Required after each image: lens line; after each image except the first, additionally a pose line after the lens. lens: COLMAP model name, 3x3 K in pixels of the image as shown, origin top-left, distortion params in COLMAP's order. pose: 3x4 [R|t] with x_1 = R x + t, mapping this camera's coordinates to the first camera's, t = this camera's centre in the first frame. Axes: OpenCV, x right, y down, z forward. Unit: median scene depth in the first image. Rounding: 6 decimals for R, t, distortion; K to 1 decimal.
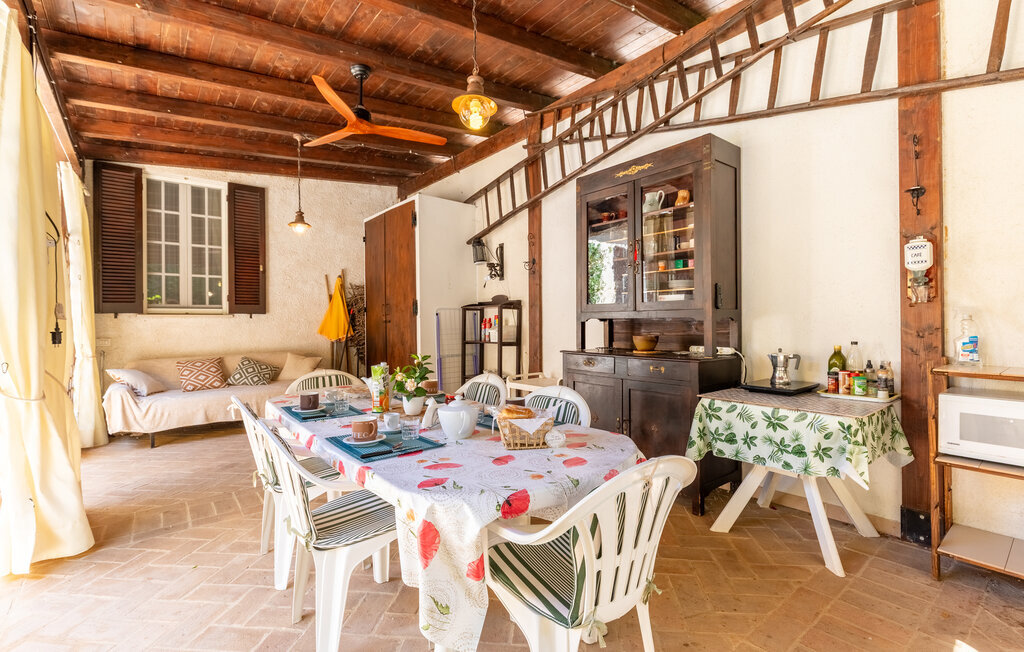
lens RADIAL K [[466.3, 0, 512.2], [0, 466.3, 315.7], [0, 0, 1]] dist [0.001360, 0.000072]
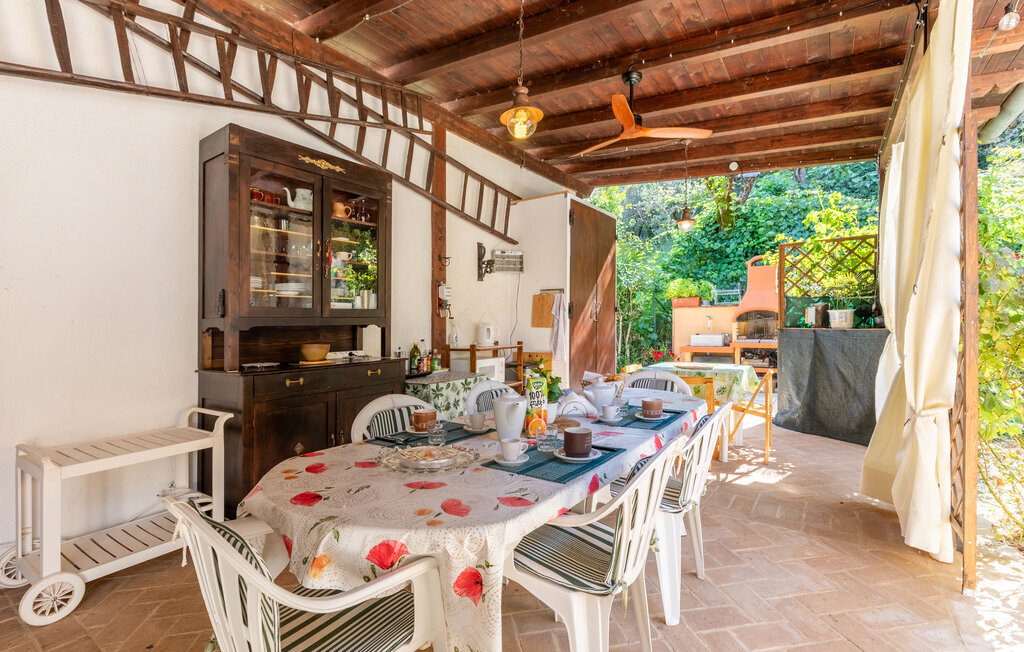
lens RADIAL K [[466.3, 0, 512.1], [0, 466.3, 332.7], [0, 0, 1]] dist [0.001360, 0.000072]
pose [[-0.248394, 0.000389, 0.968659, -0.876425], [0.011536, 0.999930, 0.002557, 0.029325], [-0.968590, 0.011810, -0.248382, 1.041137]]
